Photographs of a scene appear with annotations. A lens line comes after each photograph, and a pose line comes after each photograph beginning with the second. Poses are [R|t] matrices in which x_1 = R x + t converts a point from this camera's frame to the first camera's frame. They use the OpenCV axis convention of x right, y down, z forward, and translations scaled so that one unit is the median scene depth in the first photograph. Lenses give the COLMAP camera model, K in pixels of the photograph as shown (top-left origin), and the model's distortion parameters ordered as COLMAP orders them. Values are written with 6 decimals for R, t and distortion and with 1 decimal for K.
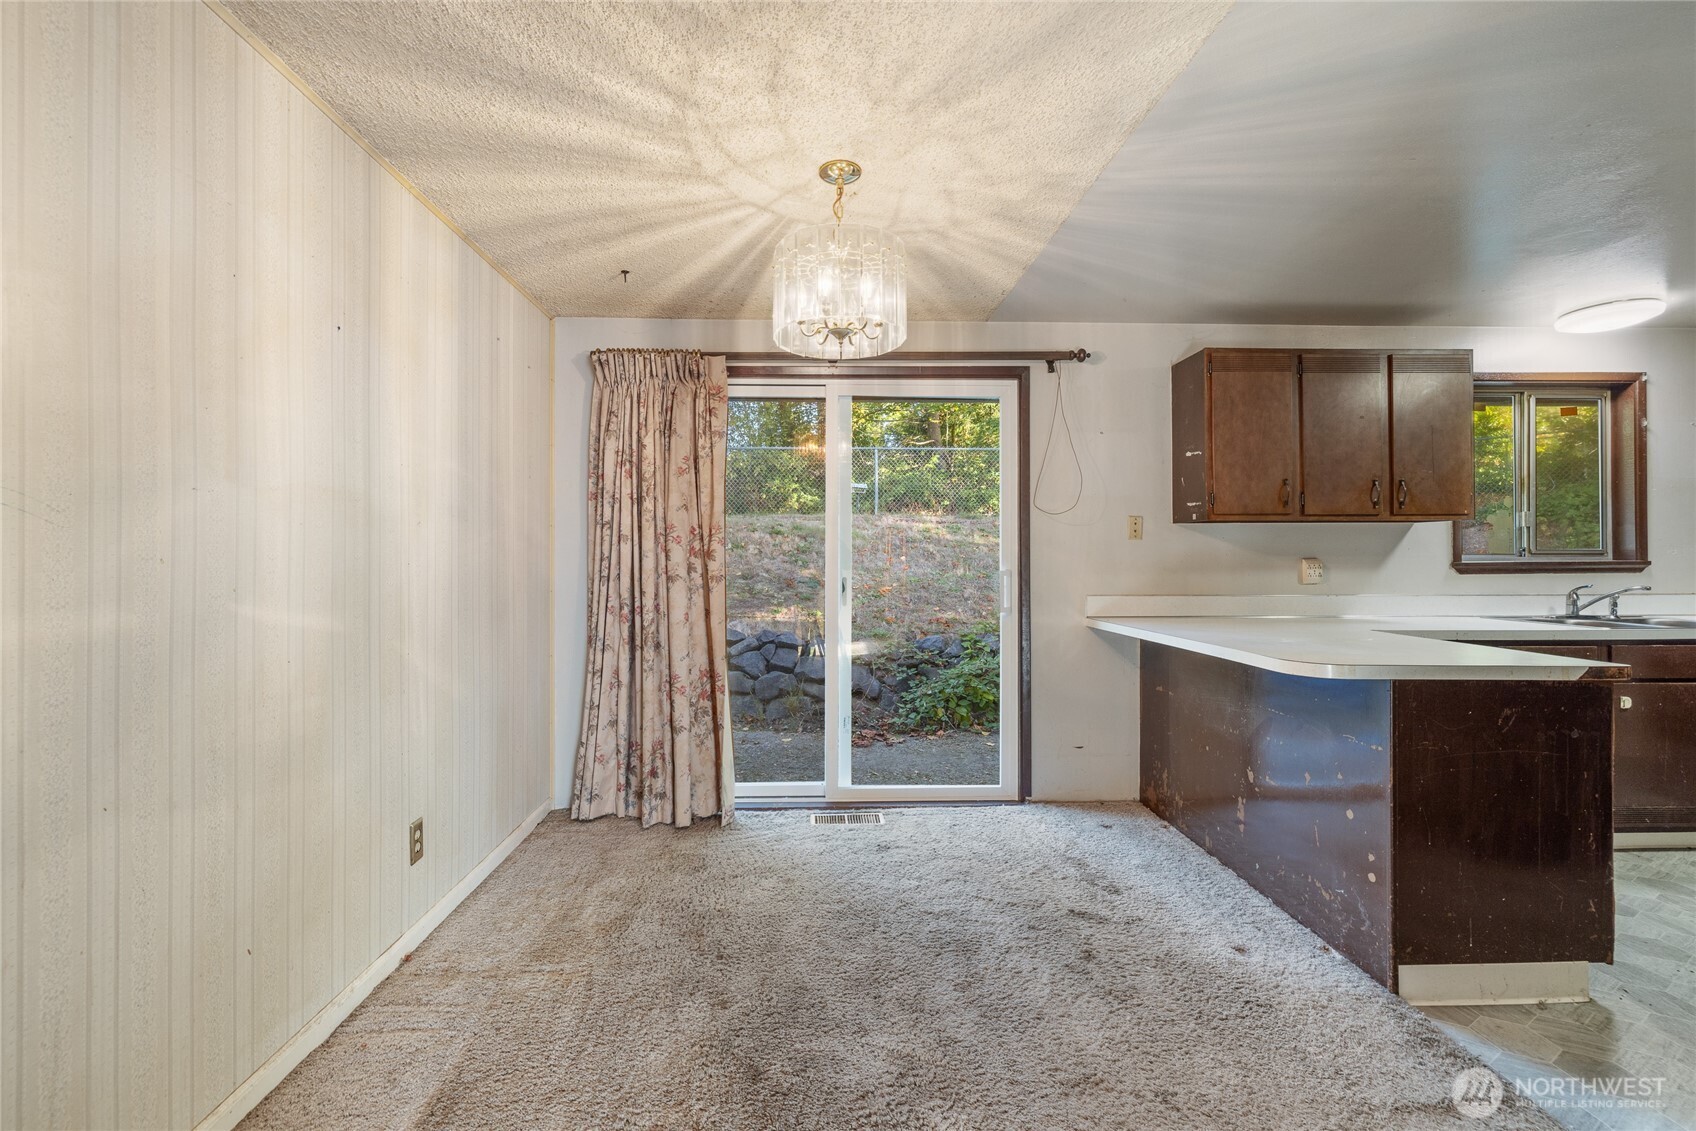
lens RADIAL K [[714.5, 0, 830.4], [0, 714.5, 558.4], [0, 0, 1]] dist [0.003447, 0.000962]
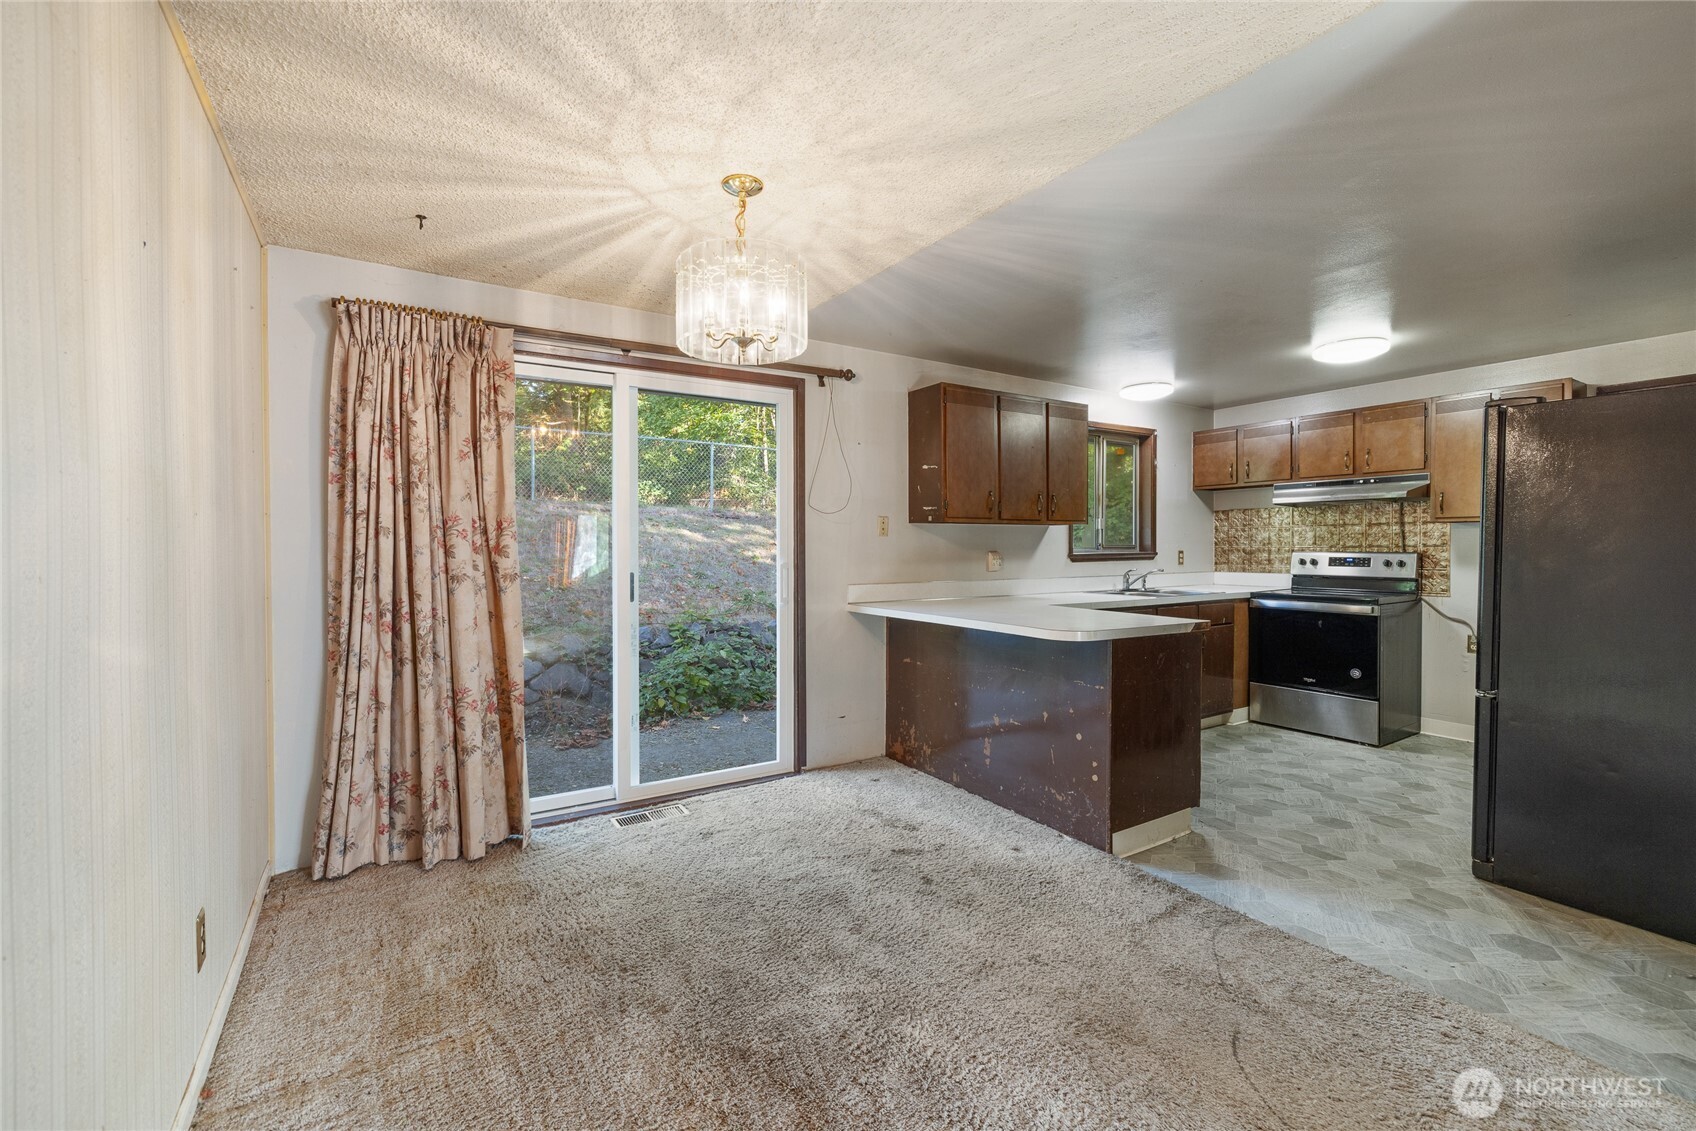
lens RADIAL K [[714.5, 0, 830.4], [0, 714.5, 558.4], [0, 0, 1]] dist [0.003447, 0.000962]
pose [[0.867703, -0.008817, 0.497004, -0.254623], [-0.000195, 0.999837, 0.018079, -0.011890], [-0.497082, -0.015784, 0.867560, 0.018877]]
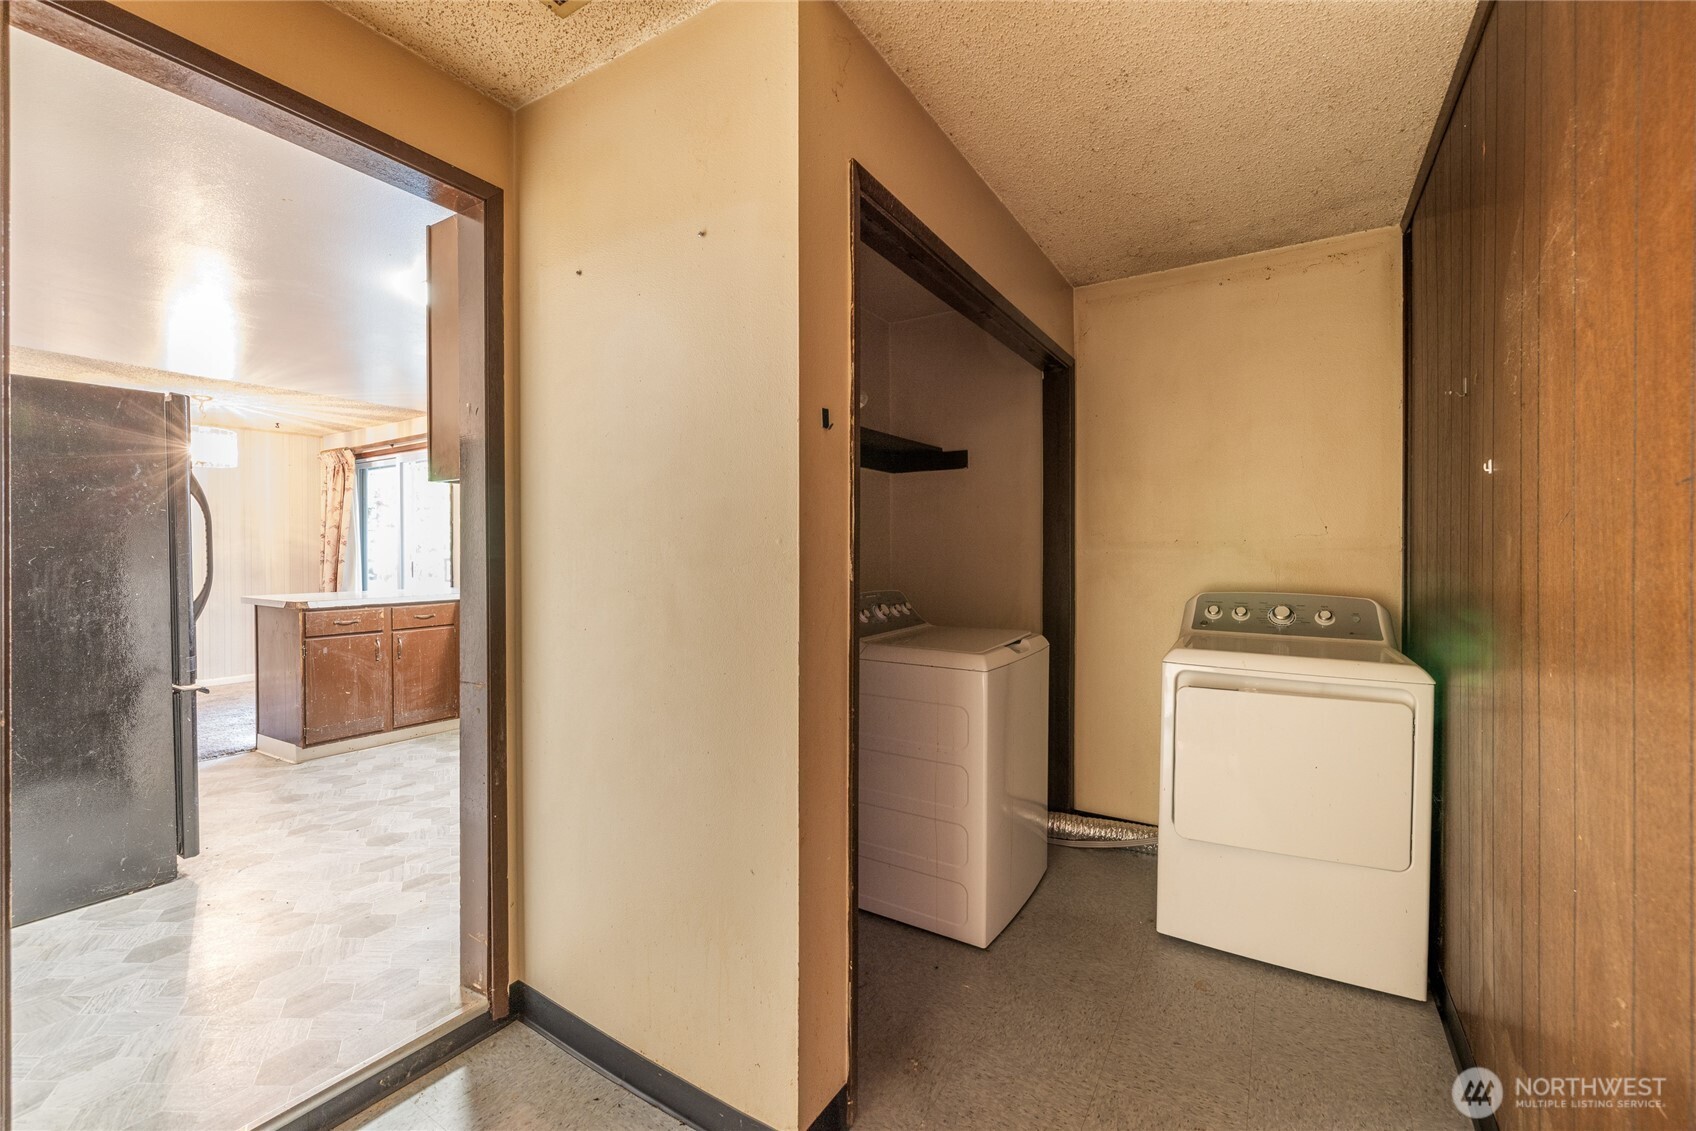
lens RADIAL K [[676.0, 0, 866.6], [0, 676.0, 546.9], [0, 0, 1]] dist [-0.000911, -0.000134]
pose [[0.843180, -0.004523, -0.537612, 2.477878], [0.002277, 0.999986, -0.004843, -0.024499], [0.537626, 0.002860, 0.843178, 0.123321]]
